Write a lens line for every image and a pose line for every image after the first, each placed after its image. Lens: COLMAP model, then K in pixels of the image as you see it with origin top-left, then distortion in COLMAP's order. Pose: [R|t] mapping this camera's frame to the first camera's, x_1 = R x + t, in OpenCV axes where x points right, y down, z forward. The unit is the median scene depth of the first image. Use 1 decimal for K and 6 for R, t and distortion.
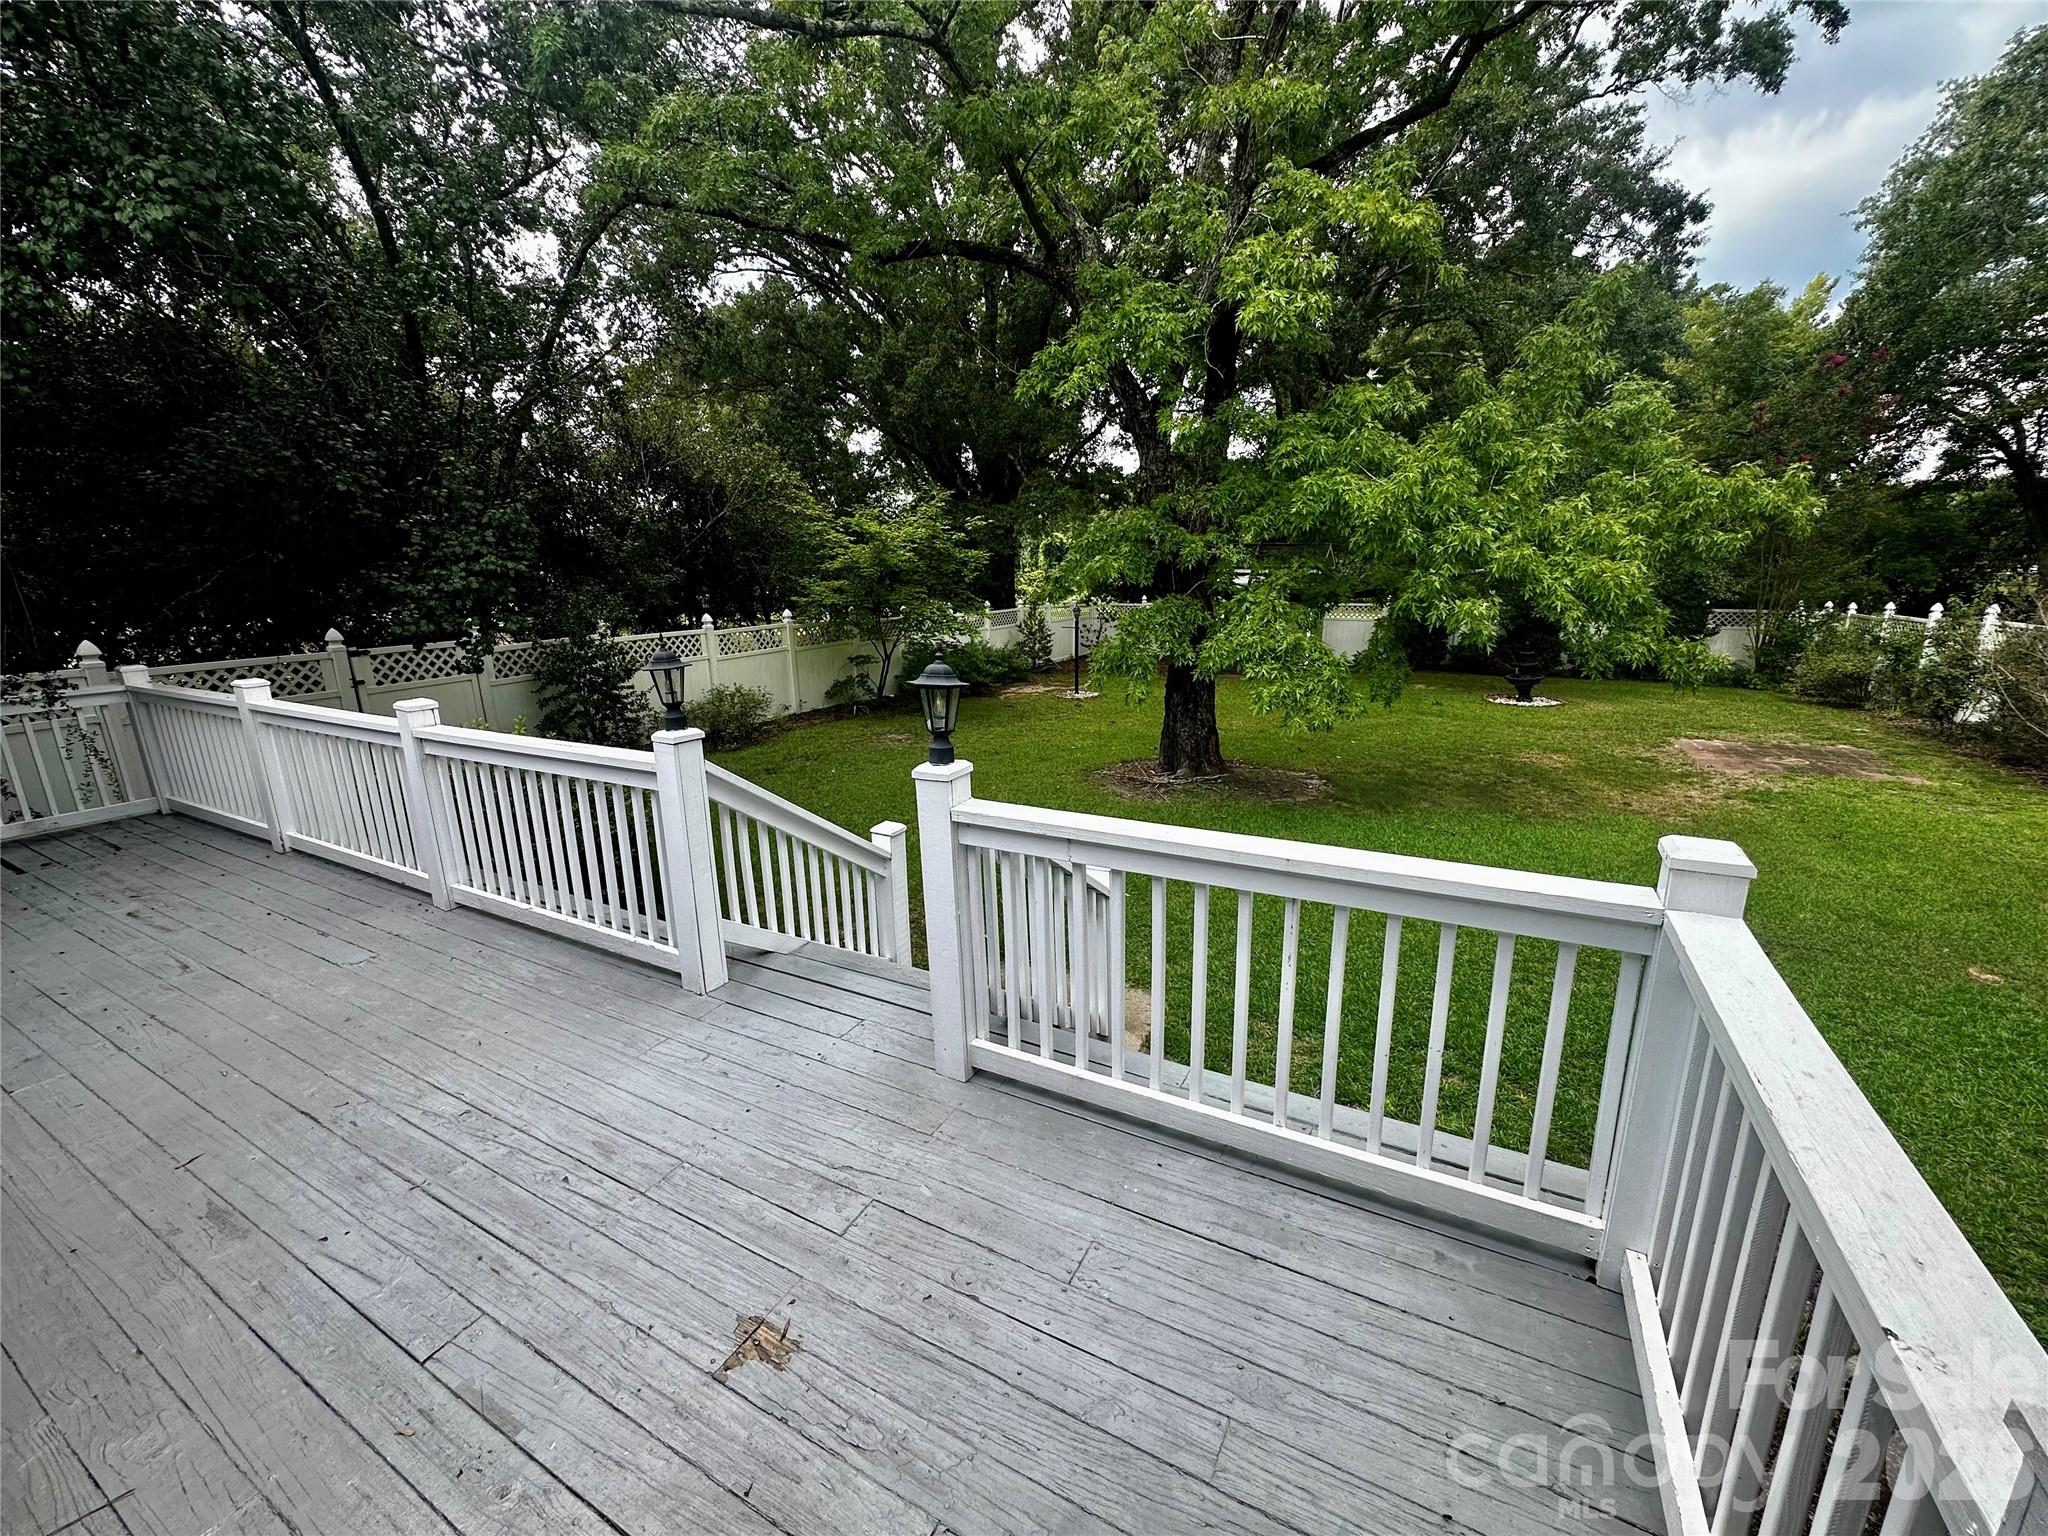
lens RADIAL K [[818.1, 0, 1023.8], [0, 818.1, 766.3], [0, 0, 1]] dist [-0.002207, 0.000417]
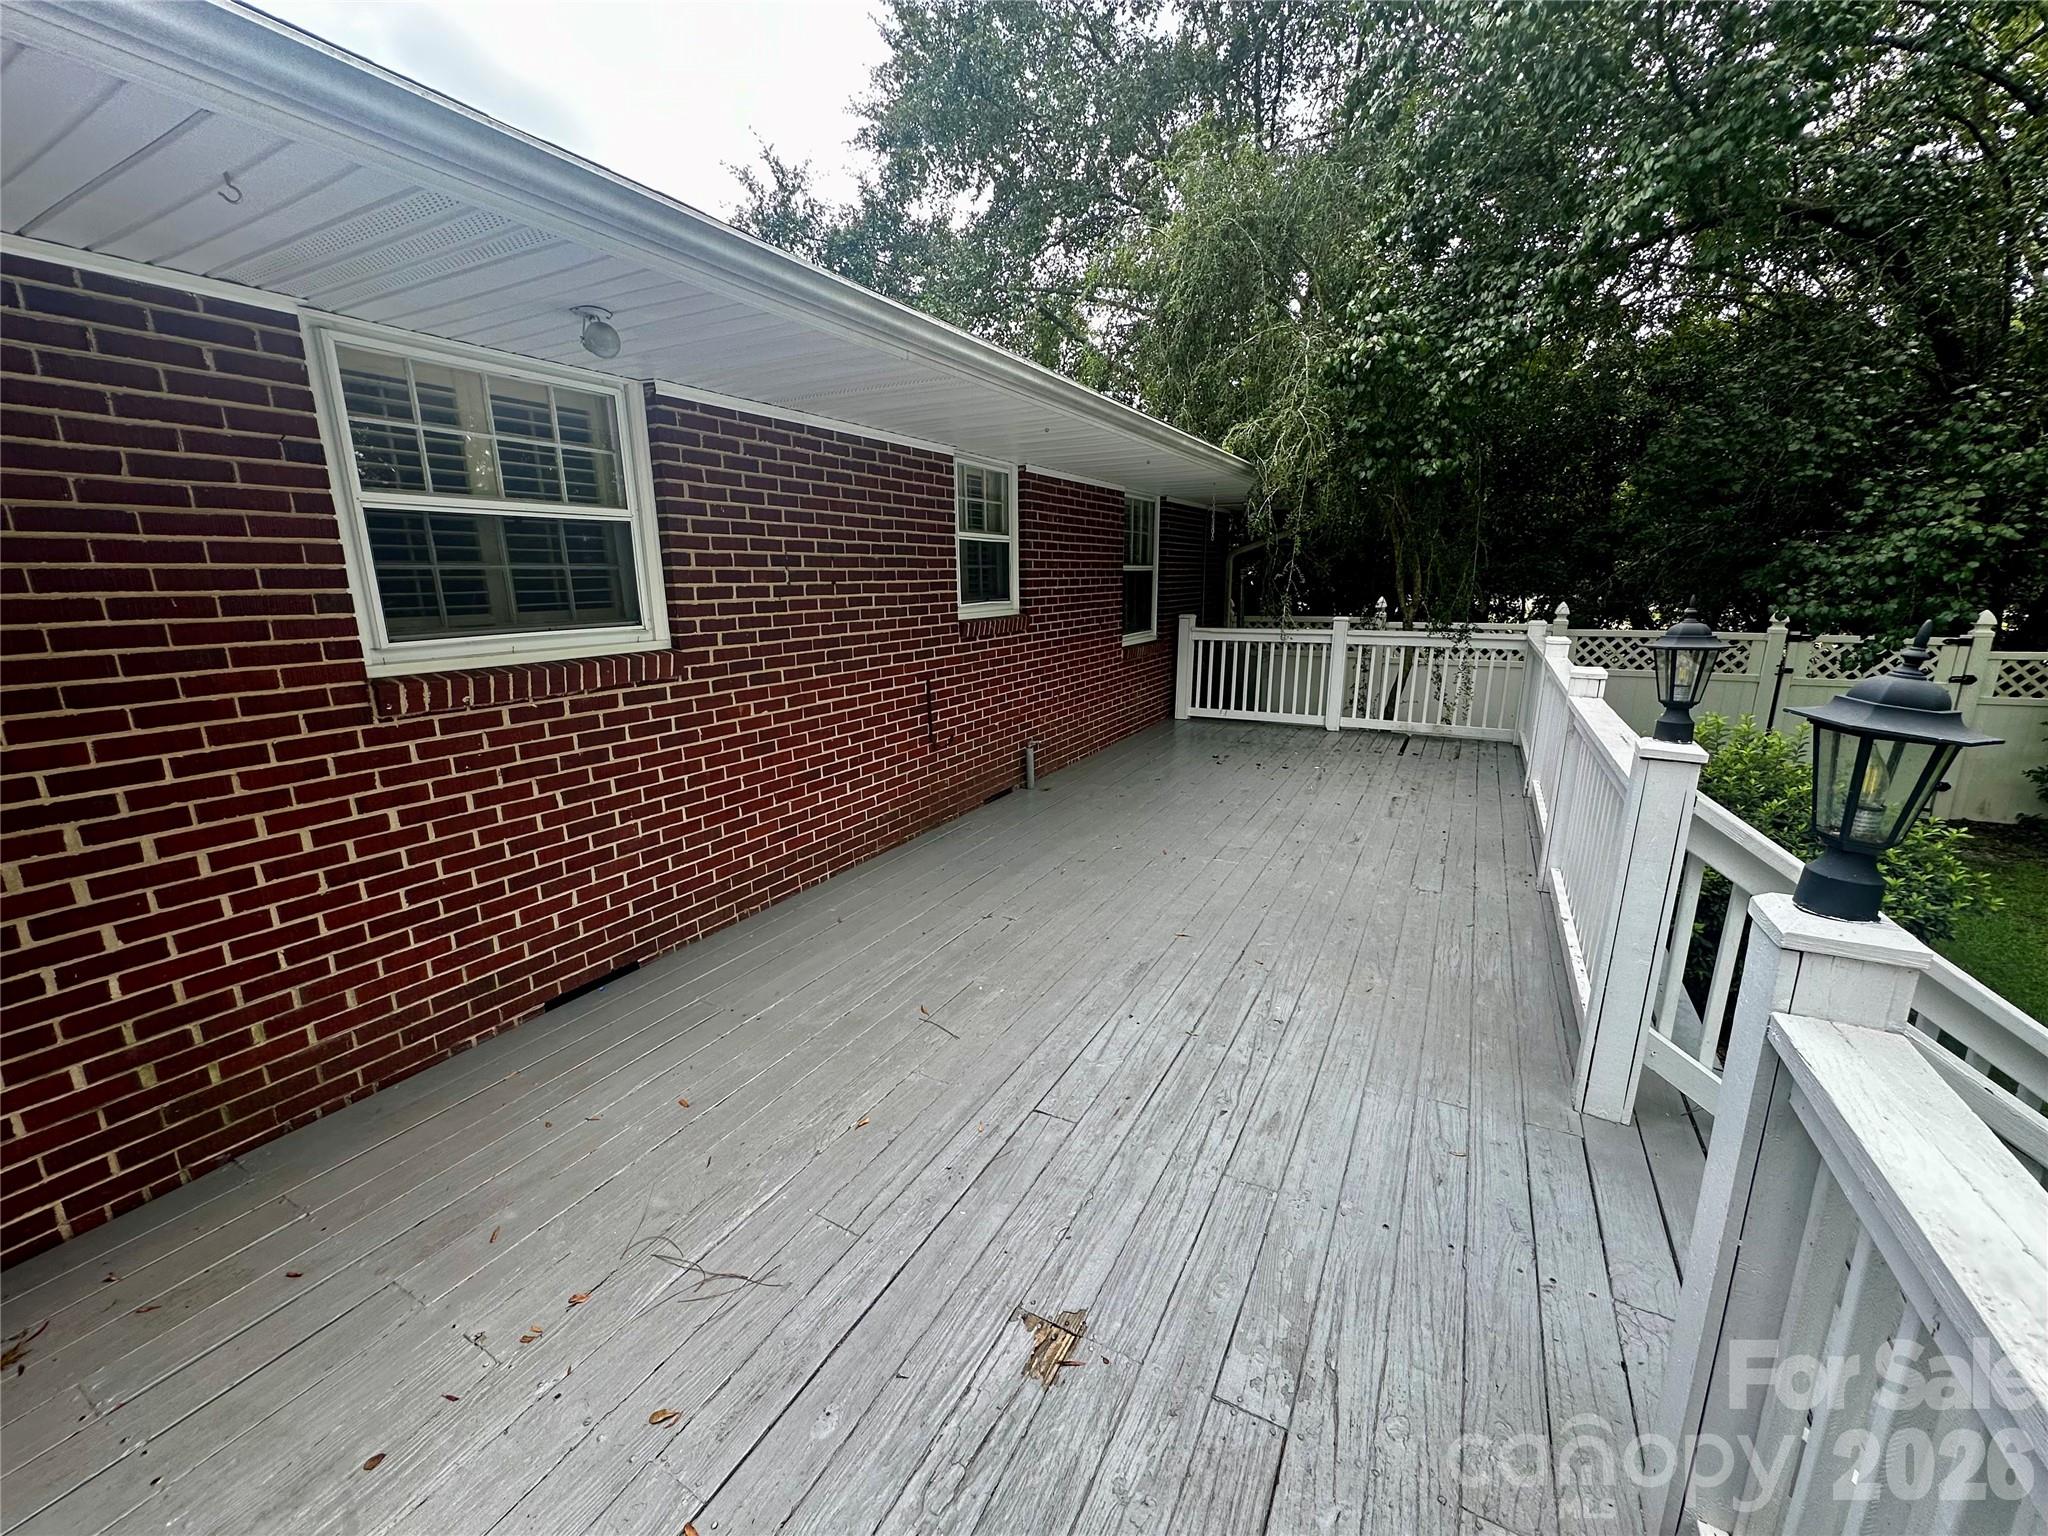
lens RADIAL K [[818.1, 0, 1024.7], [0, 818.1, 768.8], [0, 0, 1]] dist [-0.002207, 0.000417]
pose [[0.002059, 0.254744, -0.967006, 0.232539], [-0.240150, 0.938835, 0.246811, -0.062848], [0.970733, 0.231719, 0.063110, 0.454844]]
